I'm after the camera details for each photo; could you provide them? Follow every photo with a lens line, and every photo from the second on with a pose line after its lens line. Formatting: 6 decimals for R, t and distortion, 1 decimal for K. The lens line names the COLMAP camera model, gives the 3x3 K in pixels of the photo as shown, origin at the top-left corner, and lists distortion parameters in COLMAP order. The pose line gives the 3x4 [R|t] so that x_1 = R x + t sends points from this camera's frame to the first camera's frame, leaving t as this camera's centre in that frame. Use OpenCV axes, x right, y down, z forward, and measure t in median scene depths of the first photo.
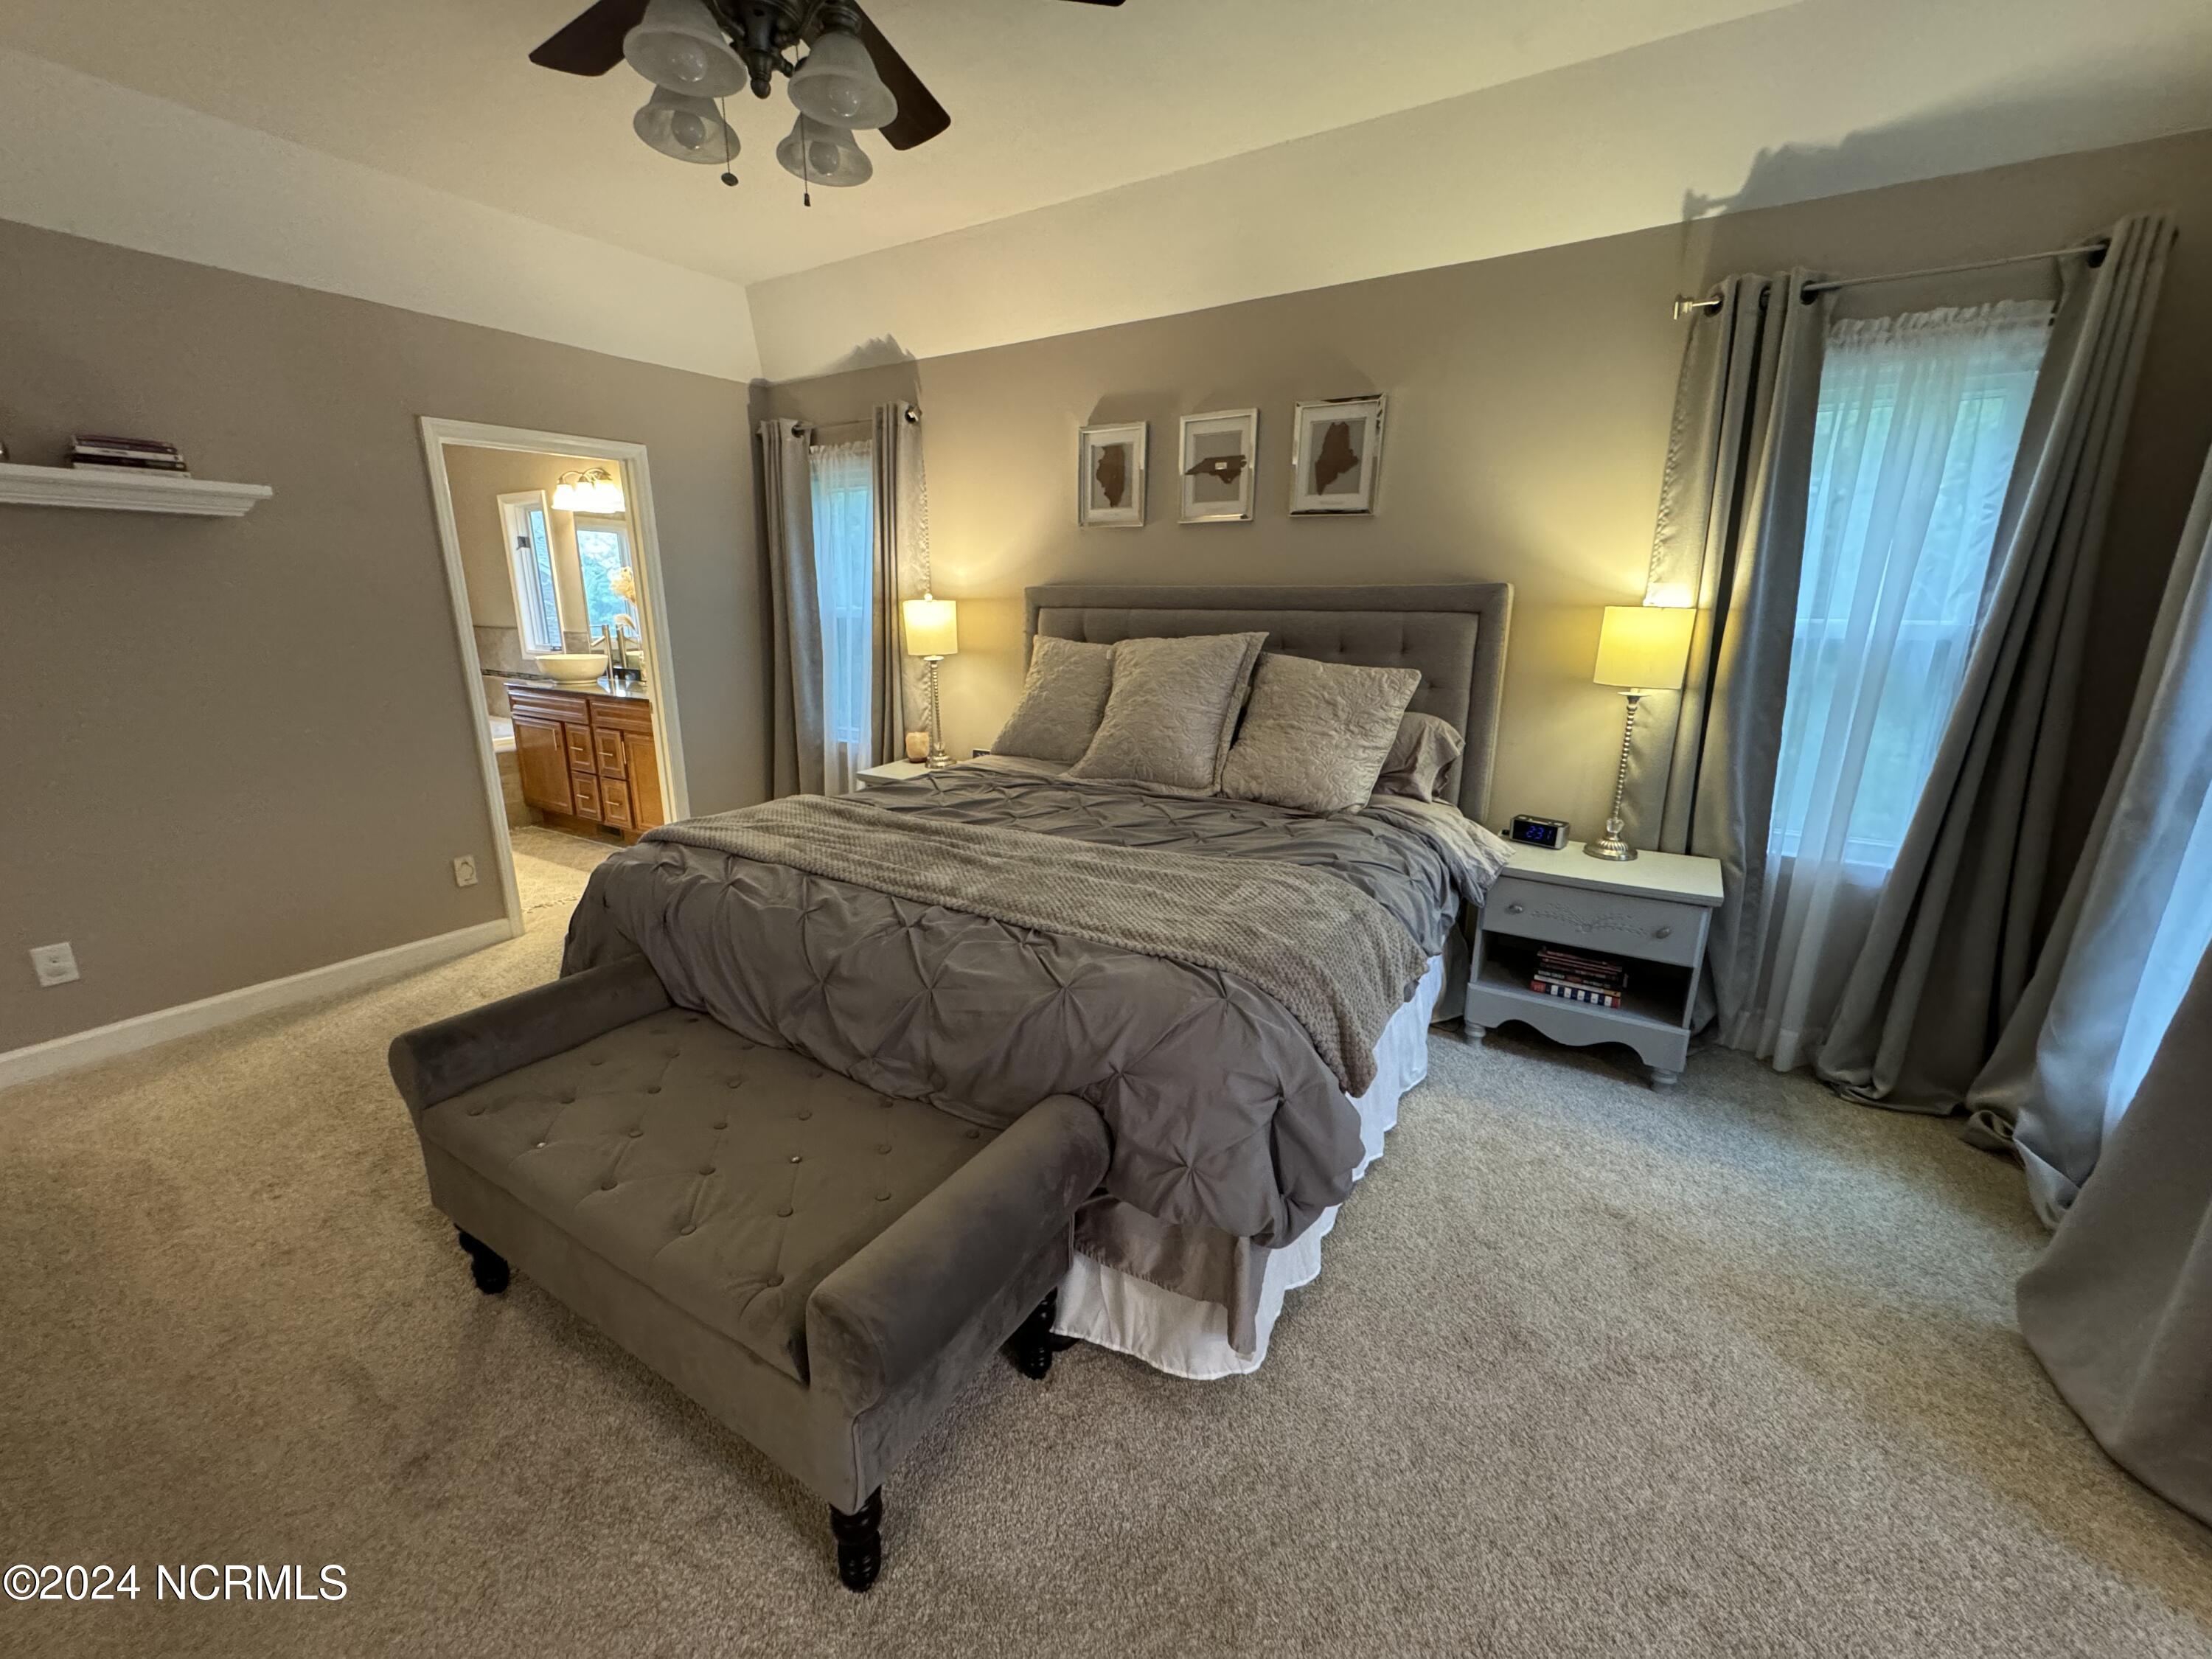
lens RADIAL K [[874.0, 0, 1107.5], [0, 874.0, 828.6], [0, 0, 1]] dist [0.000103, 0.000109]
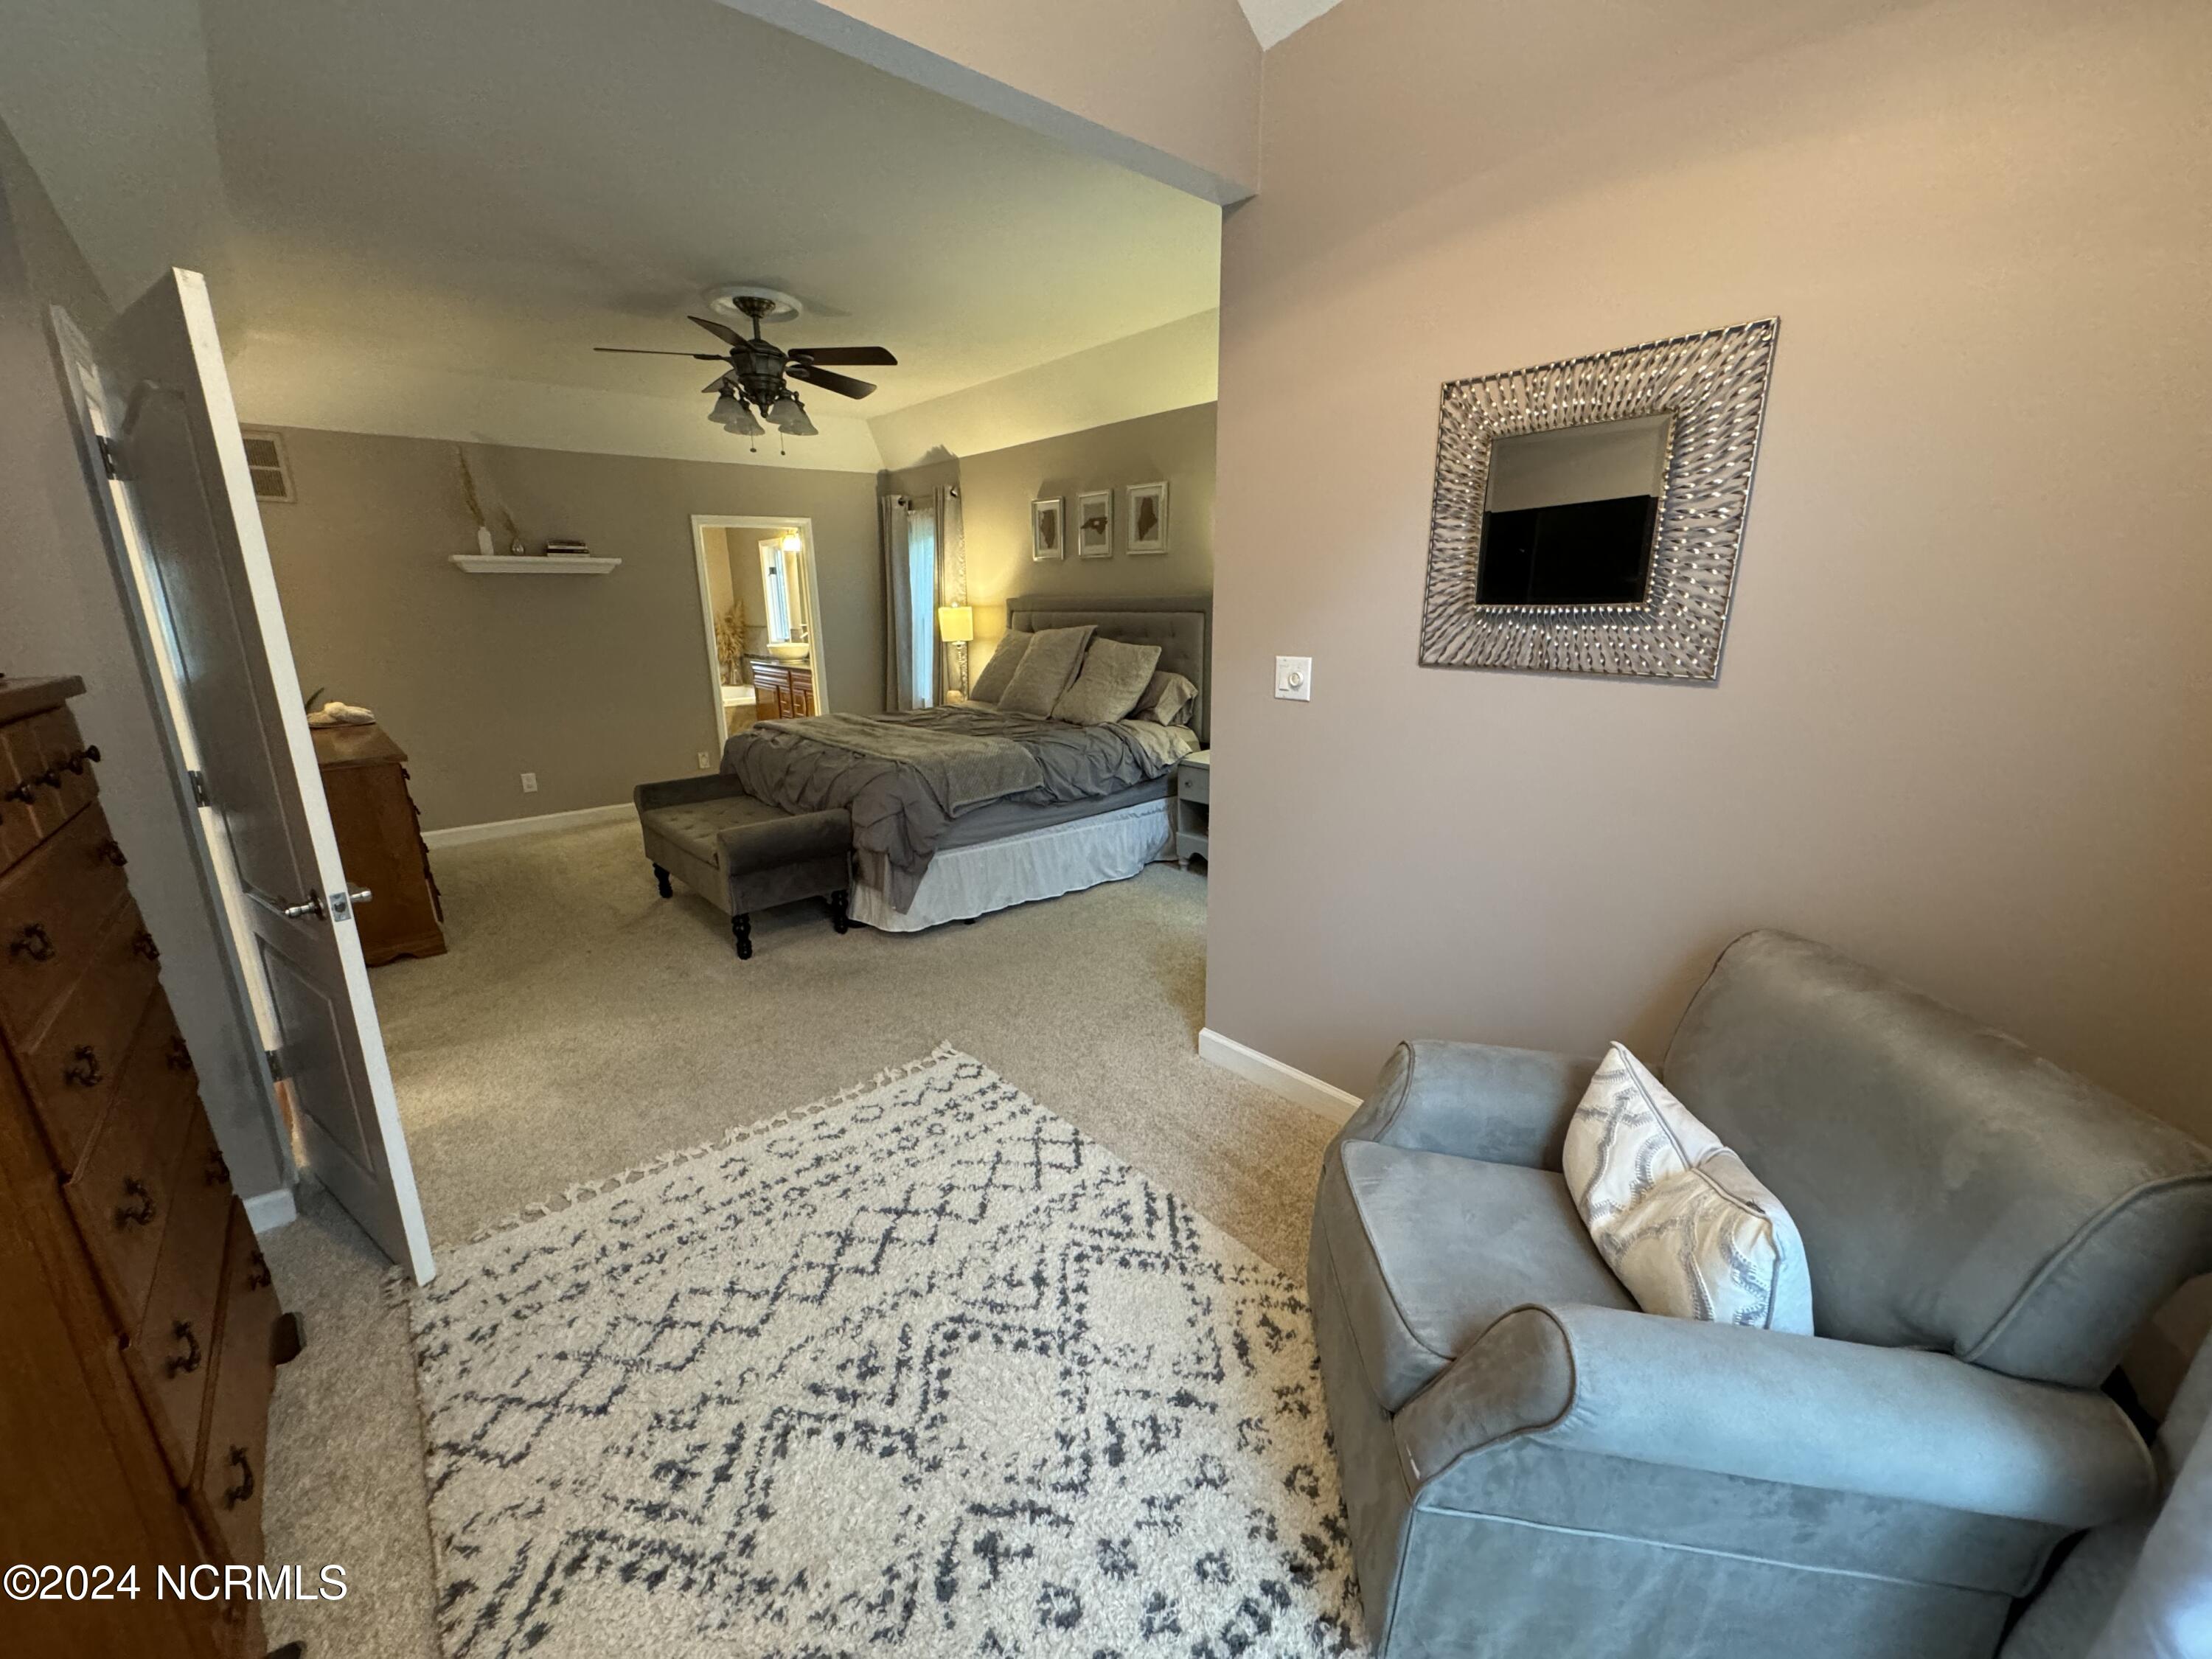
lens RADIAL K [[880.3, 0, 1106.0], [0, 880.3, 829.5], [0, 0, 1]] dist [-0.000719, -0.000898]
pose [[0.958054, 0.057630, -0.280732, 0.754962], [-0.057417, 0.998310, 0.008990, 0.162598], [0.280776, 0.007506, 0.959744, -0.663833]]
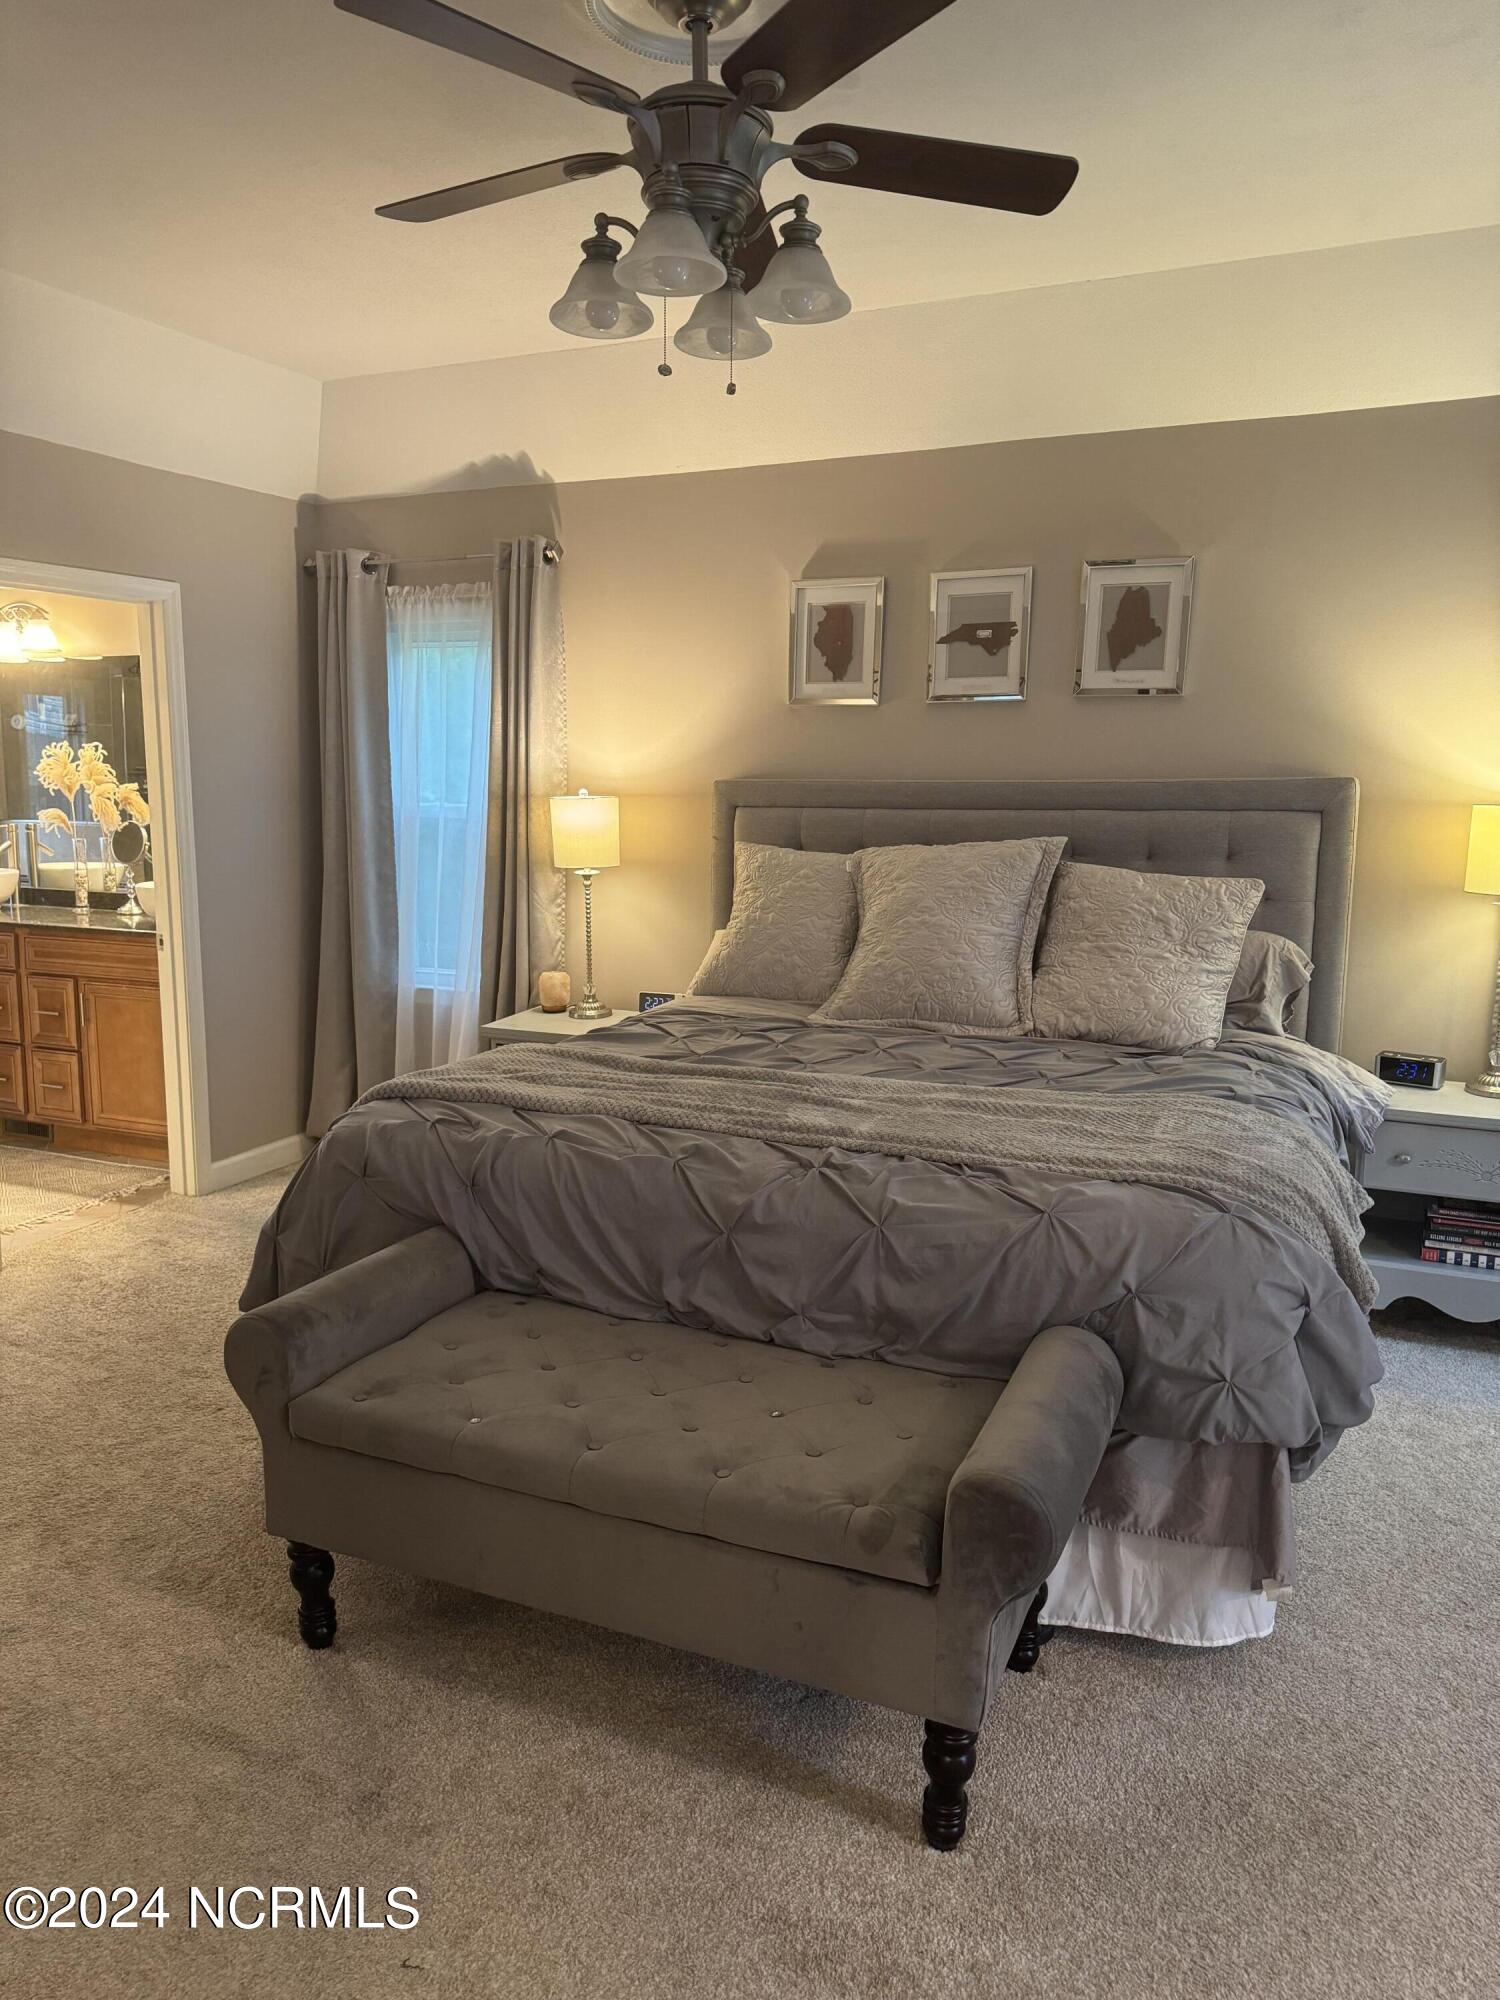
lens RADIAL K [[1375.2, 0, 742.1], [0, 1375.2, 1011.3], [0, 0, 1]] dist [0.105373, -0.136363]
pose [[0.991691, -0.018008, 0.127374, -0.311215], [0.029993, 0.995232, -0.092807, 0.053423], [-0.125096, 0.095856, 0.987503, -0.245404]]
